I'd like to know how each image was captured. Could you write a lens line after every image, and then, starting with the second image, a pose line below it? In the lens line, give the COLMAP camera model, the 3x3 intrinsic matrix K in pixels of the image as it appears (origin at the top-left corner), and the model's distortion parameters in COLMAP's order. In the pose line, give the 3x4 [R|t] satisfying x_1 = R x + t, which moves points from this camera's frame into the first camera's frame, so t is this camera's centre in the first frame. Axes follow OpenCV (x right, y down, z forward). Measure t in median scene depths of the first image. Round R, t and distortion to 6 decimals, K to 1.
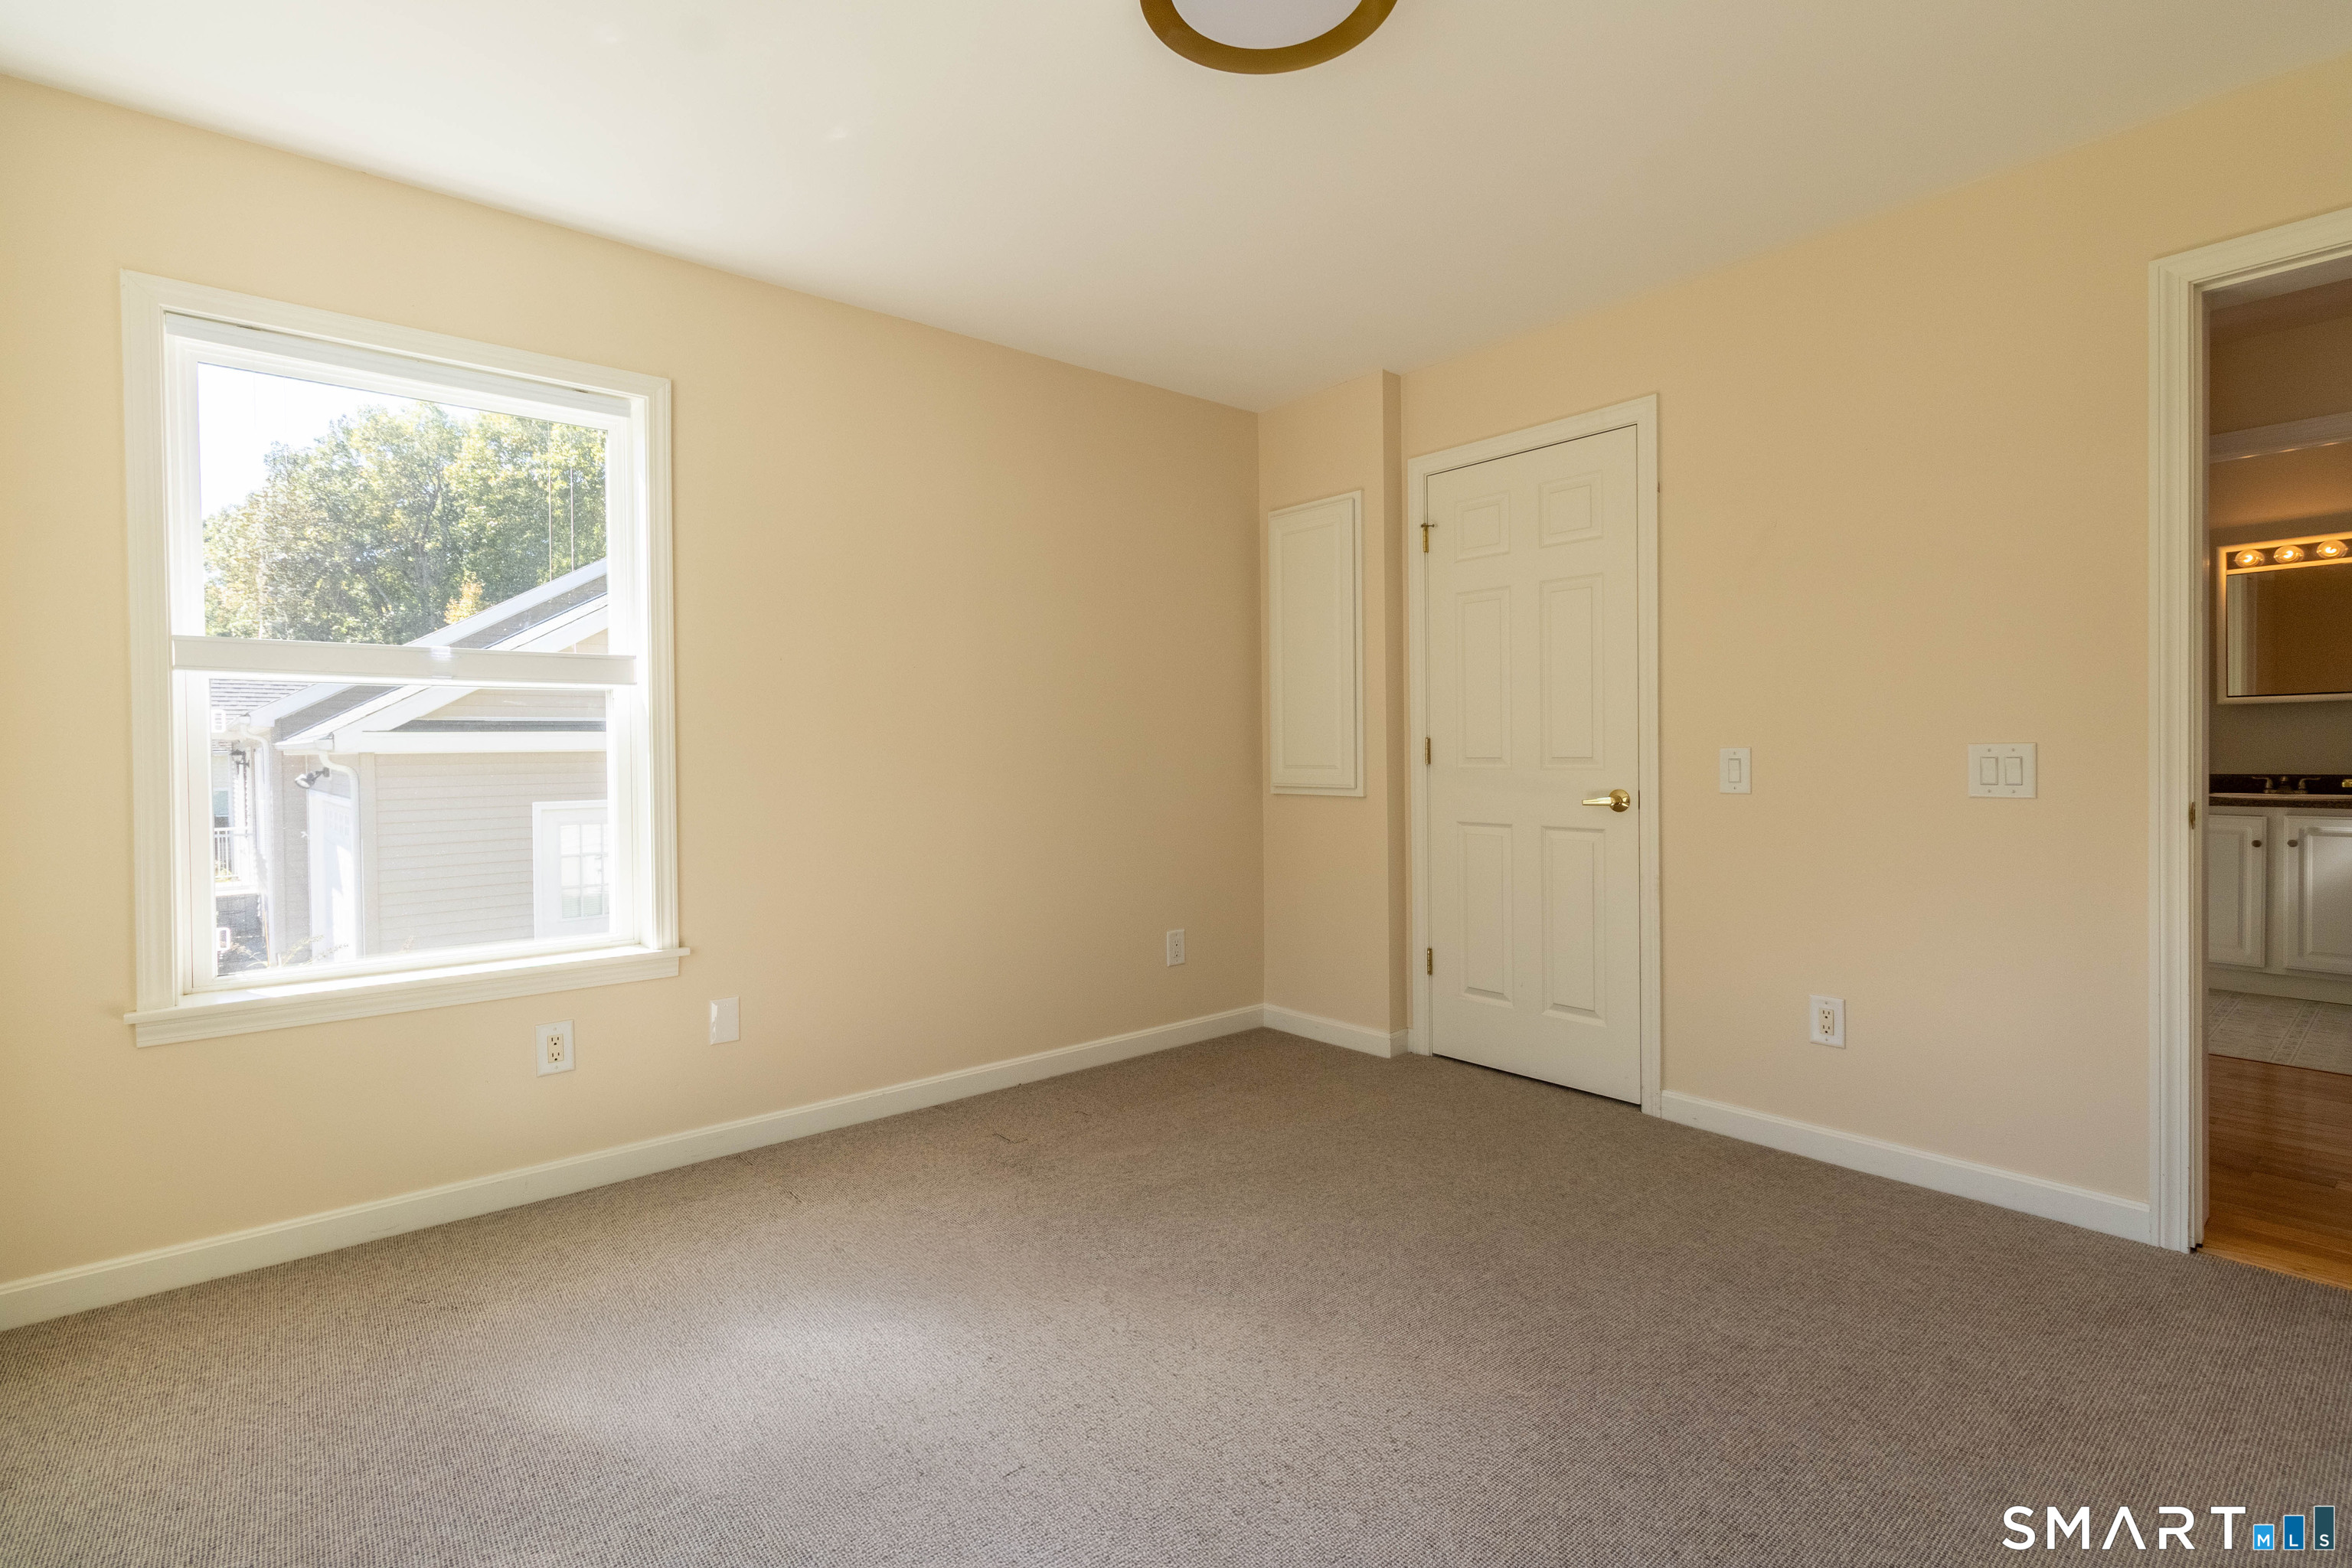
lens RADIAL K [[1101.3, 0, 1172.3], [0, 1101.3, 771.5], [0, 0, 1]] dist [0.001894, 0.000343]
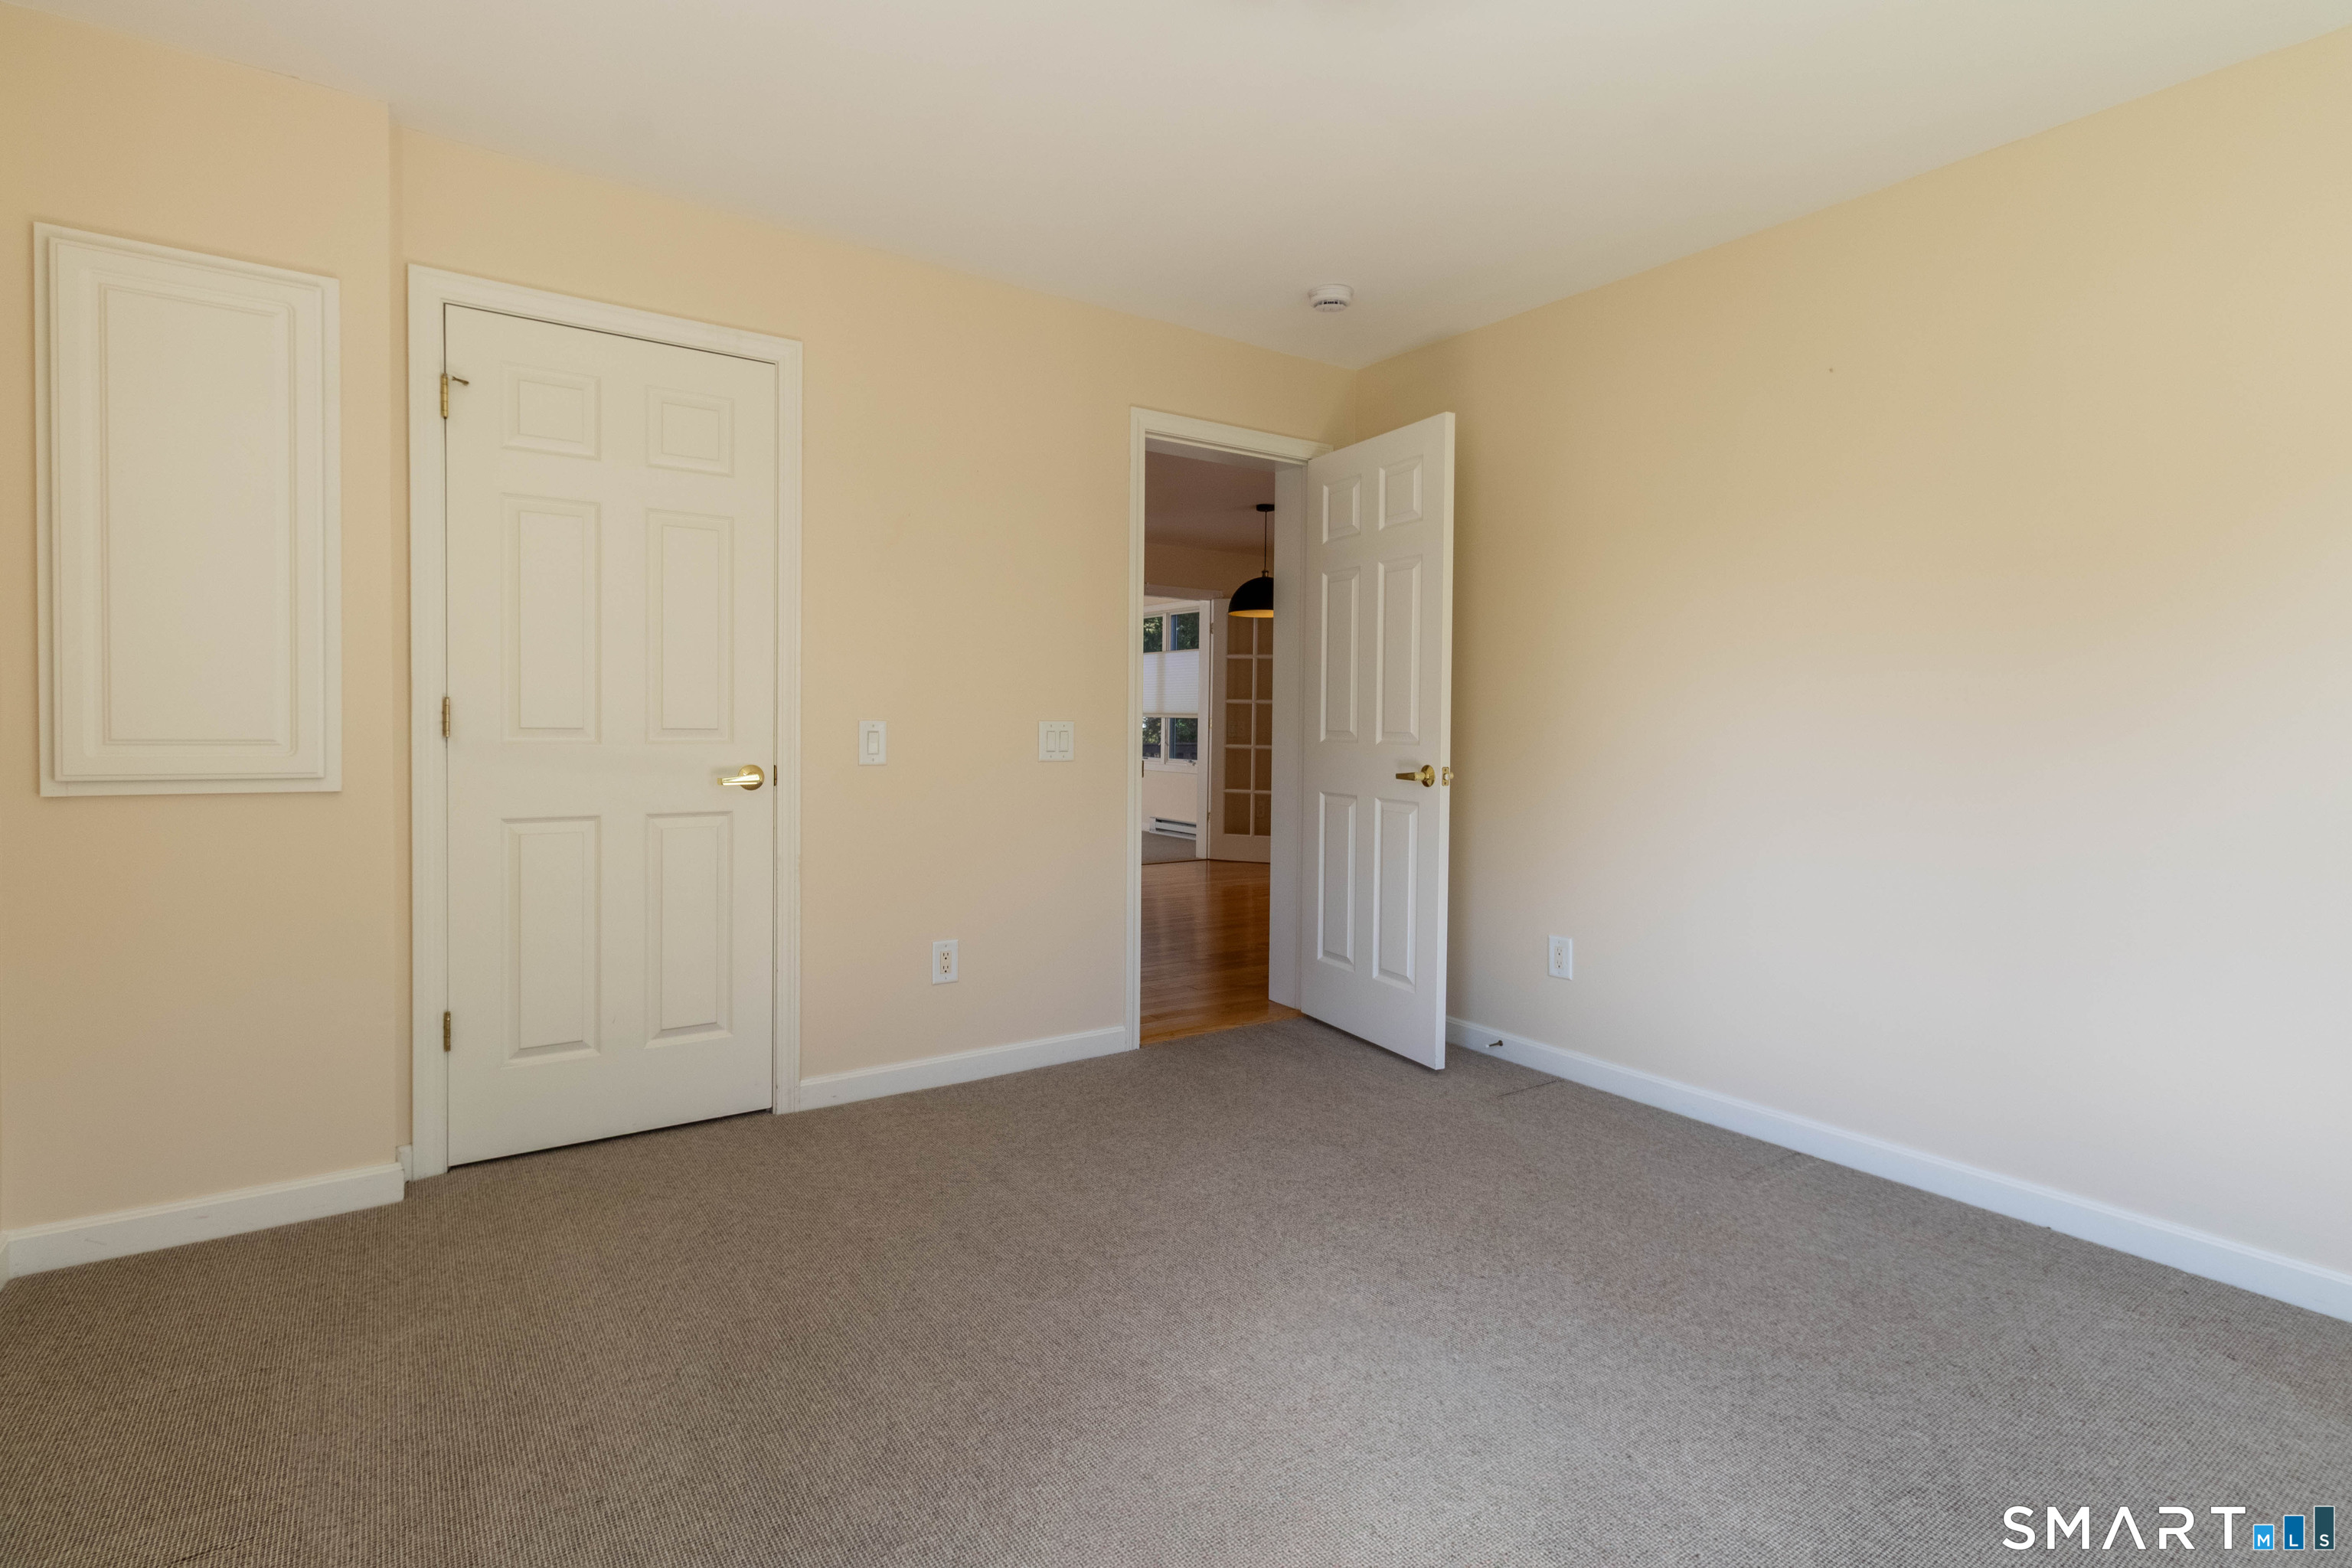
lens RADIAL K [[1101.3, 0, 1238.1], [0, 1101.3, 741.8], [0, 0, 1]] dist [0.001894, 0.000343]
pose [[0.074507, -0.008073, 0.997188, -0.453023], [0.004798, 0.999959, 0.007737, -0.007381], [-0.997209, 0.004208, 0.074543, 0.535680]]
